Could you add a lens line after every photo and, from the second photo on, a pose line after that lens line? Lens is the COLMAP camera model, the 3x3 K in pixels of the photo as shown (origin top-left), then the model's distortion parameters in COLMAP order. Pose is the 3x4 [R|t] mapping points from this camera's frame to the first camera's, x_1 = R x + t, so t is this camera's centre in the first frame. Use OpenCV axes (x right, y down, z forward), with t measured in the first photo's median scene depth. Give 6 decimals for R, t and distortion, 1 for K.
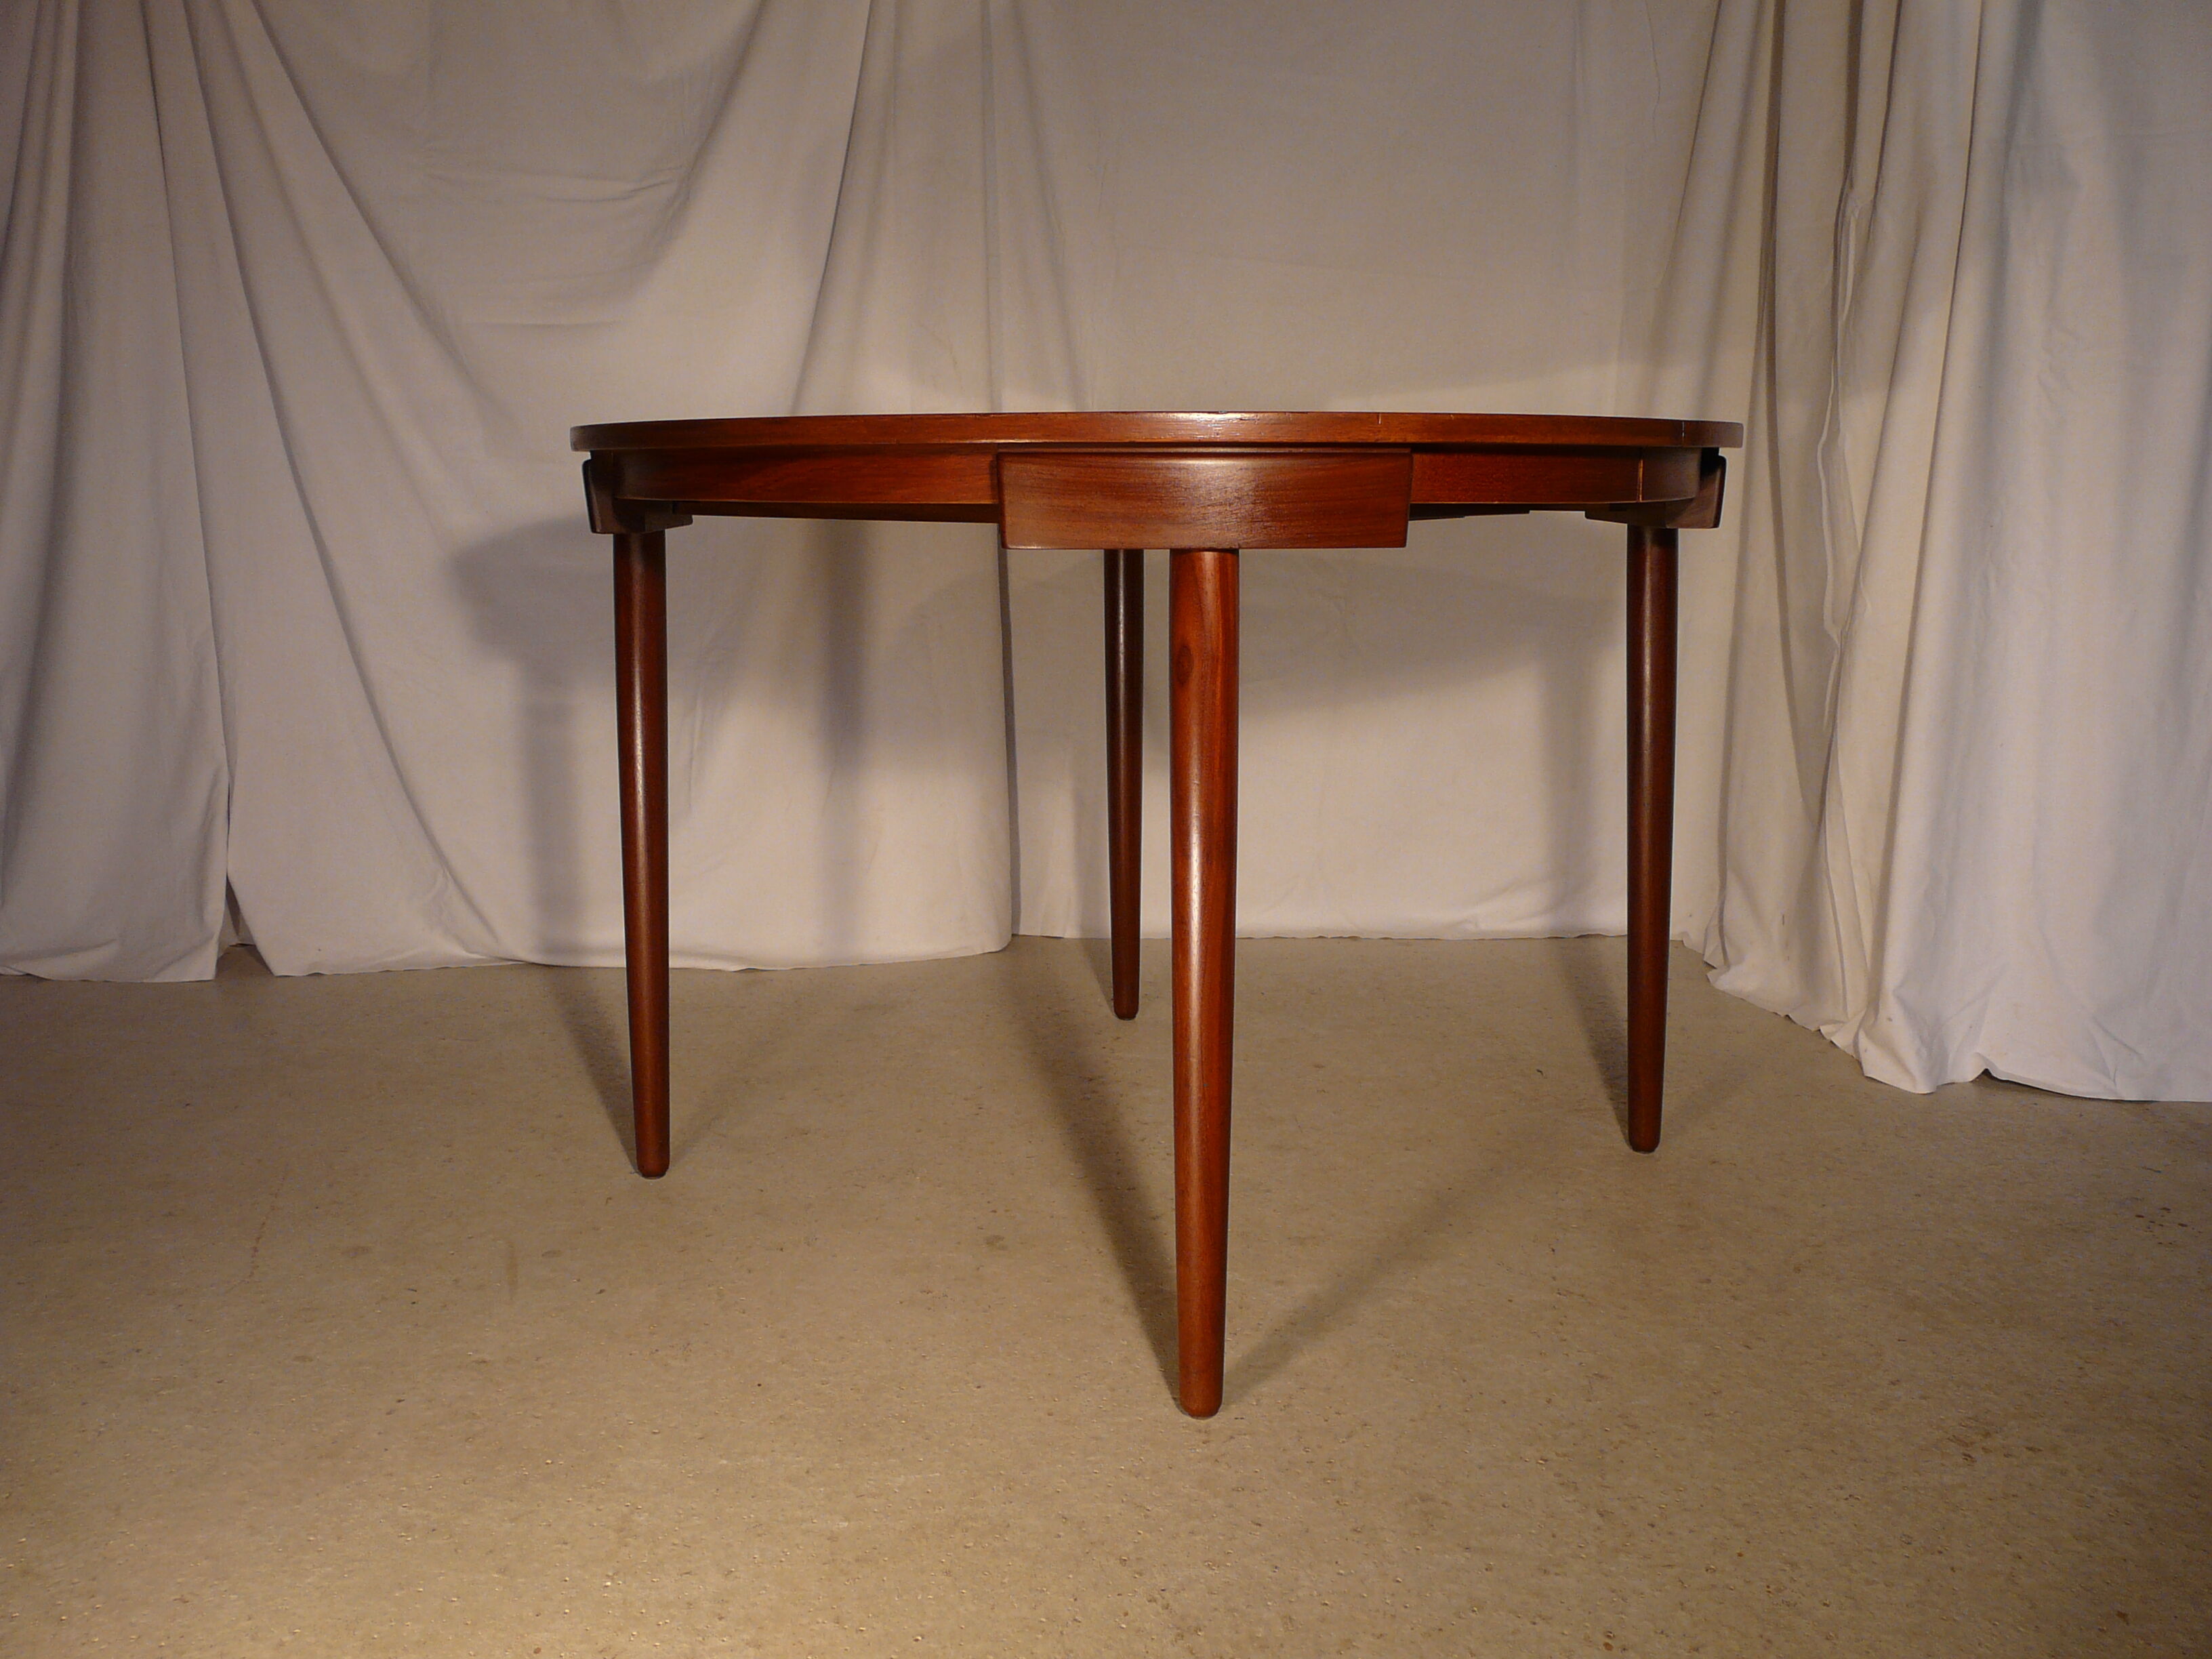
lens RADIAL K [[1823.4, 0, 1100.5], [0, 1823.4, 847.2], [0, 0, 1]] dist [-0.080569, 0.112186]
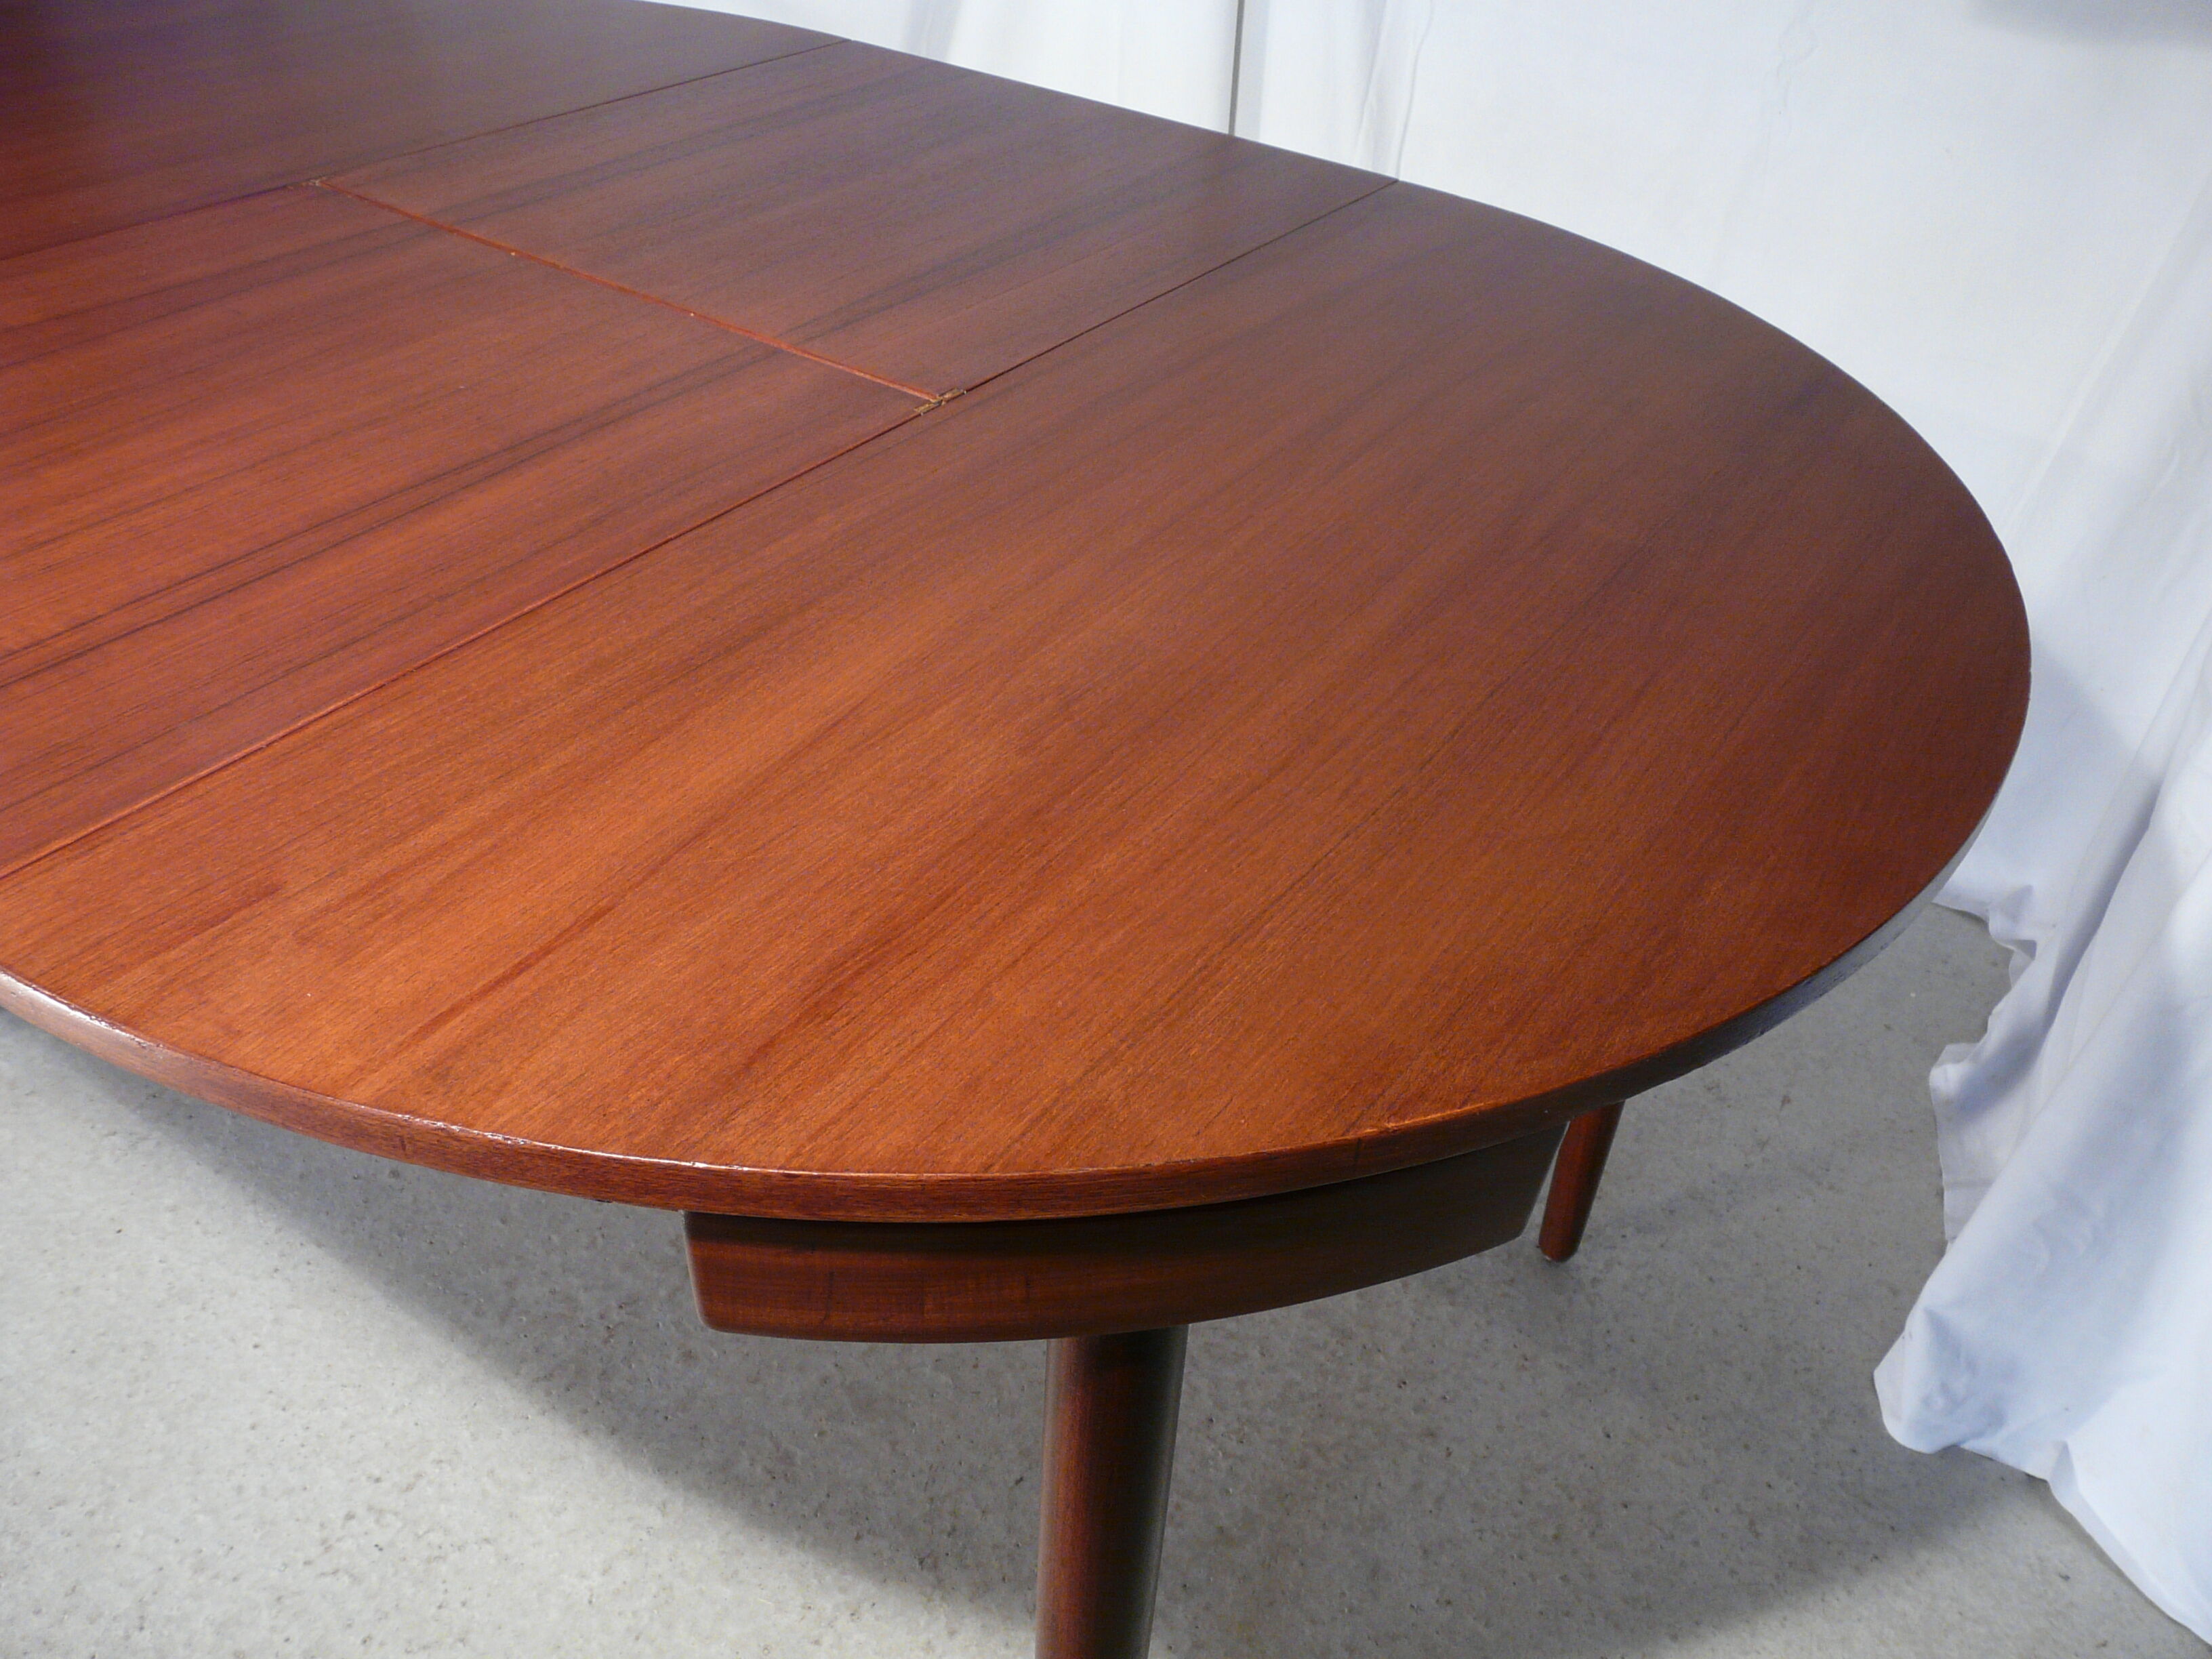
lens RADIAL K [[1823.4, 0, 1100.5], [0, 1823.4, 847.2], [0, 0, 1]] dist [-0.080569, 0.112186]
pose [[0.826447, 0.388089, -0.407887, 0.554257], [-0.187627, 0.872904, 0.450372, -0.412929], [0.530830, -0.295678, 0.794225, 0.557608]]
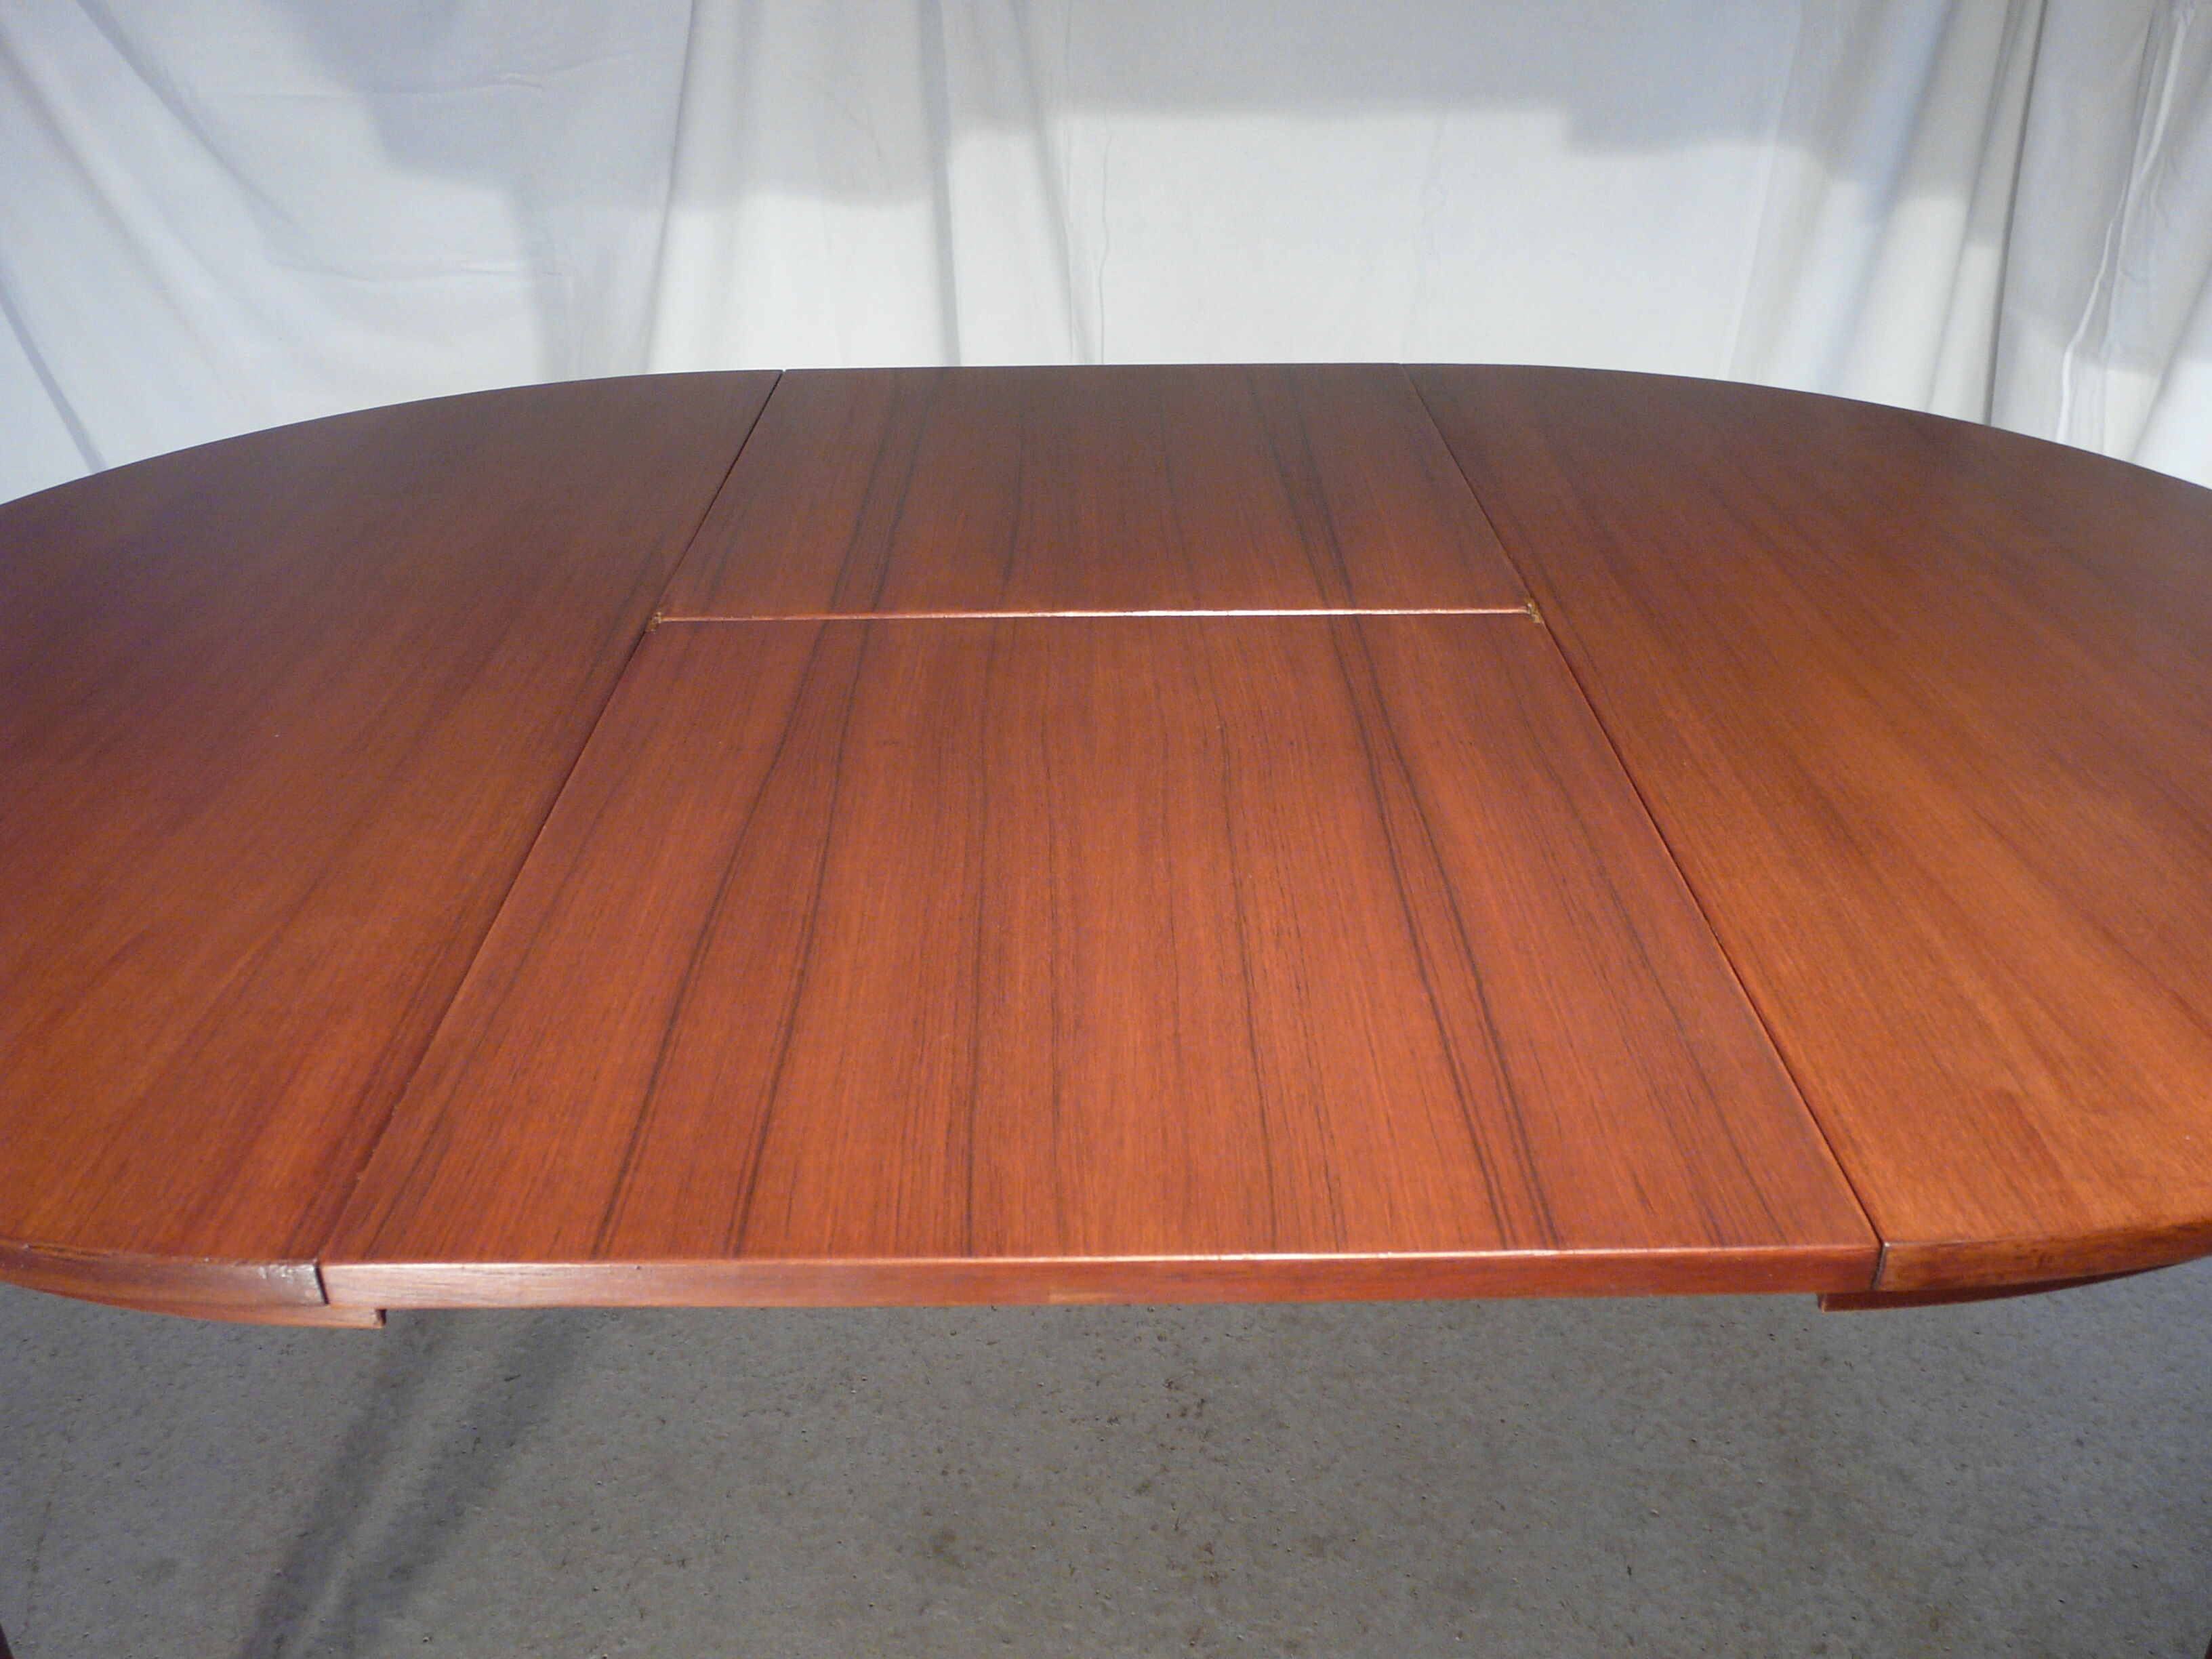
lens RADIAL K [[1823.4, 0, 1100.5], [0, 1823.4, 847.2], [0, 0, 1]] dist [-0.080569, 0.112186]
pose [[0.999989, -0.003002, -0.003734, 0.018614], [0.004001, 0.951996, 0.306084, -0.381984], [0.002636, -0.306096, 0.951997, 0.374821]]
